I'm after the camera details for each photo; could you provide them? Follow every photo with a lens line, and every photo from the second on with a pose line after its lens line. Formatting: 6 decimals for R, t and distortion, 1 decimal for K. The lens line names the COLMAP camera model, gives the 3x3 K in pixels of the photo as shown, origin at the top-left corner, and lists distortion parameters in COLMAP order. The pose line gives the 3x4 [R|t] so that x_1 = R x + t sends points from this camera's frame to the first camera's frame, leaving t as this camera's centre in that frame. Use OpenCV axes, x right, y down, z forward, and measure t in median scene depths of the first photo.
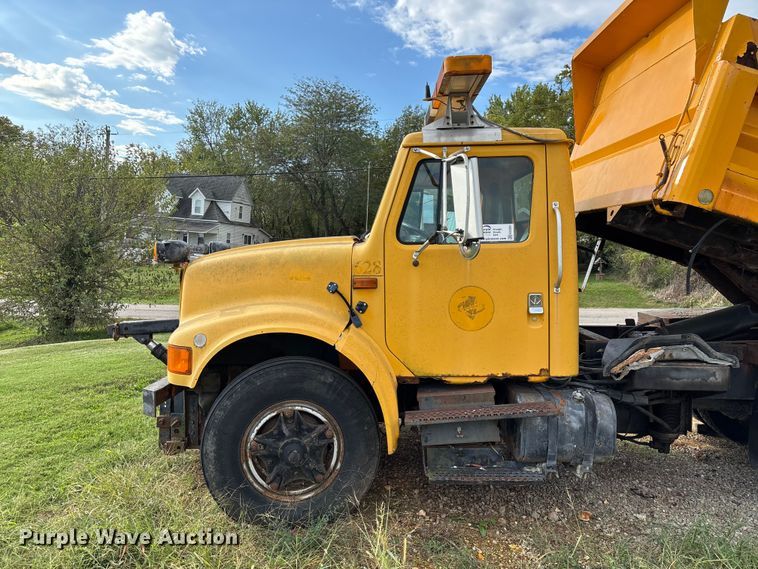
lens RADIAL K [[564.9, 0, 375.8], [0, 564.9, 286.8], [0, 0, 1]] dist [0.072165, -0.086913]
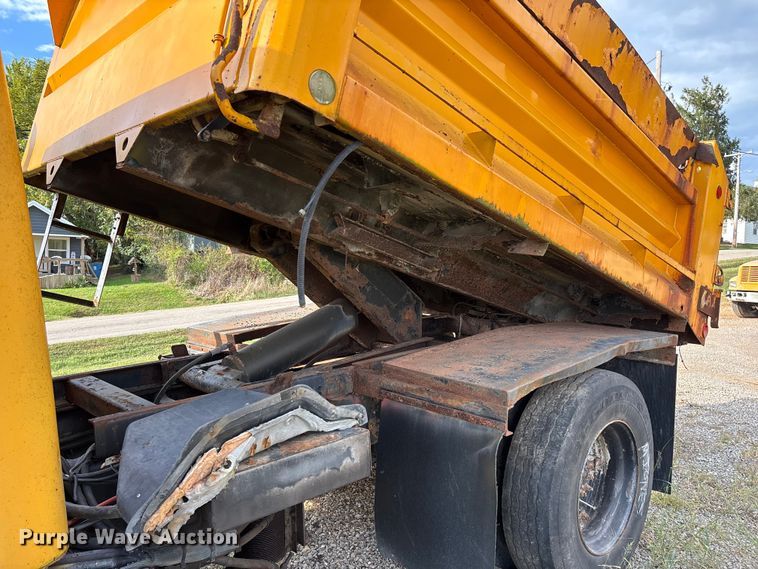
lens RADIAL K [[564.9, 0, 375.8], [0, 564.9, 286.8], [0, 0, 1]] dist [0.072165, -0.086913]
pose [[0.715040, -0.081340, 0.694335, 0.255866], [0.081895, 0.996116, 0.032356, -0.011392], [-0.694270, 0.033727, 0.718924, 0.593537]]
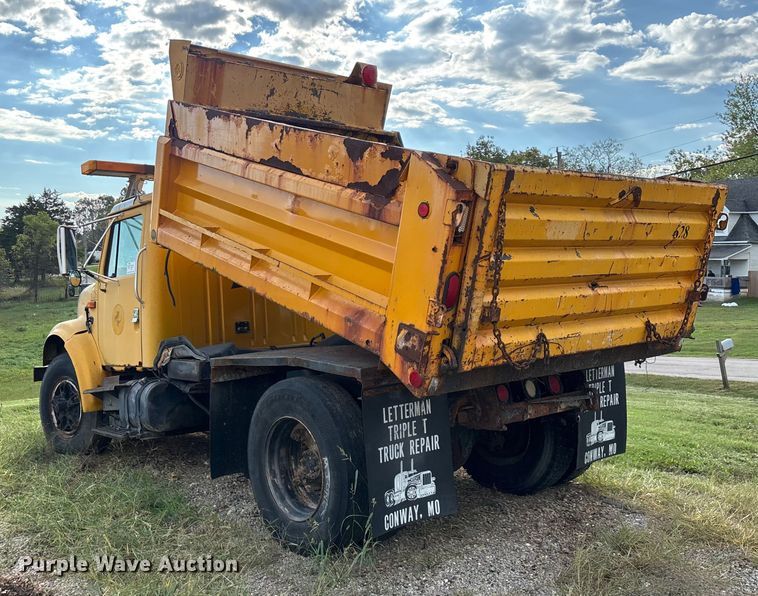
lens RADIAL K [[791.2, 0, 380.5], [0, 791.2, 278.1], [0, 0, 1]] dist [0.068304, 0.012529]
pose [[0.652673, -0.054245, -0.755696, 2.197734], [-0.004587, 0.997132, -0.075538, 0.084542], [0.757626, 0.052768, 0.650552, 0.160827]]
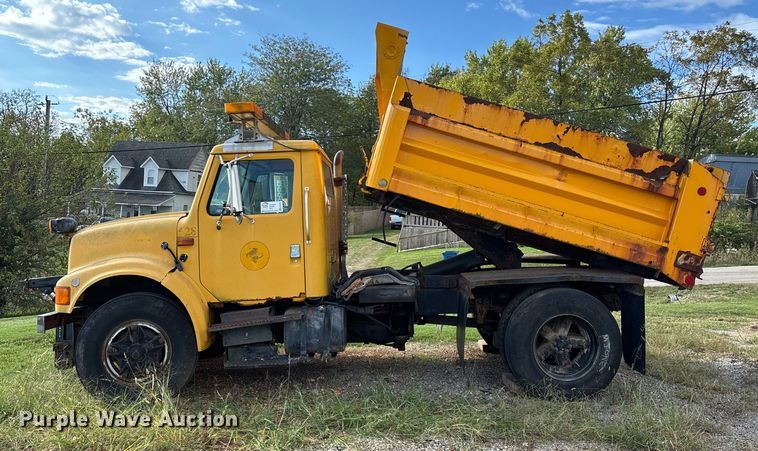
lens RADIAL K [[666.6, 0, 402.0], [0, 666.6, 201.8], [0, 0, 1]] dist [0.035783, -0.017563]
pose [[0.998687, -0.029795, 0.041679, 0.496340], [0.033385, 0.995538, -0.088256, 0.065473], [-0.038864, 0.089532, 0.995225, -0.853125]]
